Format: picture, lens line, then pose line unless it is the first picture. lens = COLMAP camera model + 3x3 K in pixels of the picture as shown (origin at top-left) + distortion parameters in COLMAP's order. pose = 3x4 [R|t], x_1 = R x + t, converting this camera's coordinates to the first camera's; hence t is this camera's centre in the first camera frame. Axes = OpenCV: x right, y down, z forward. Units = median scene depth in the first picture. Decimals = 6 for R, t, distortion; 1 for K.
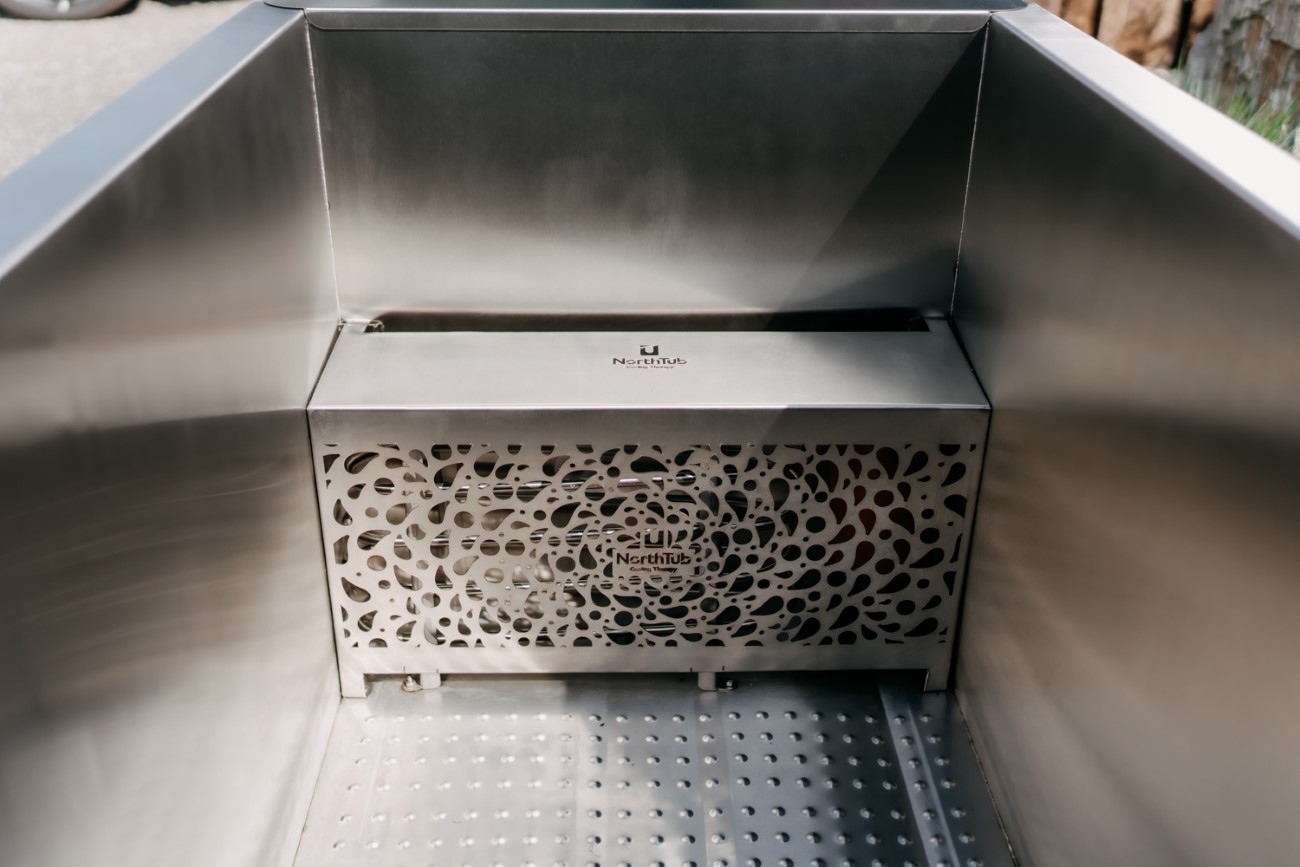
lens RADIAL K [[1293.7, 0, 649.0], [0, 1293.7, 398.5], [0, 0, 1]] dist [0.009483, 0.004312]
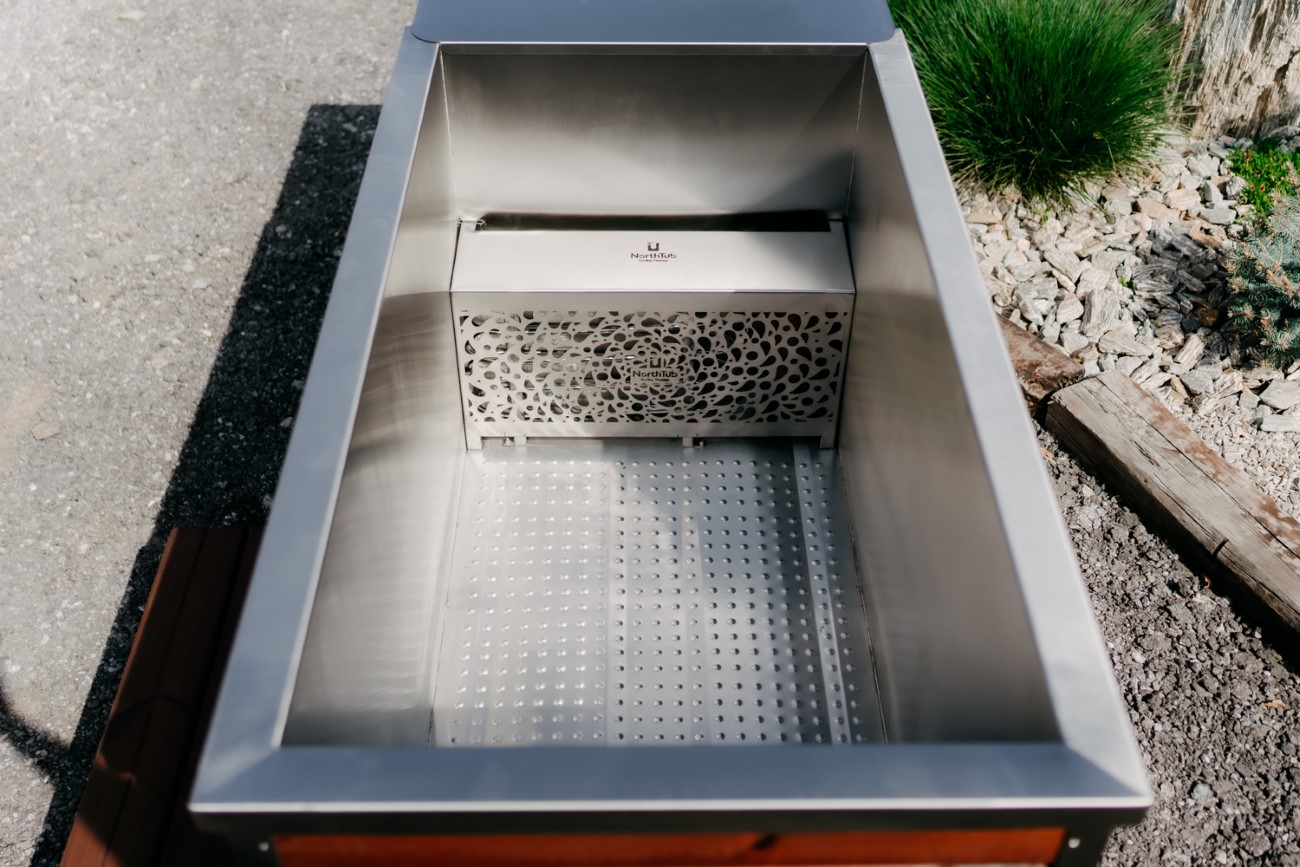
lens RADIAL K [[1371.8, 0, 650.0], [0, 1371.8, 433.5], [0, 0, 1]] dist [0.000565, -0.001907]
pose [[0.999894, 0.008559, -0.011767, 0.018389], [-0.005182, 0.965160, 0.261611, -0.263589], [0.013596, -0.261522, 0.965102, -0.724553]]
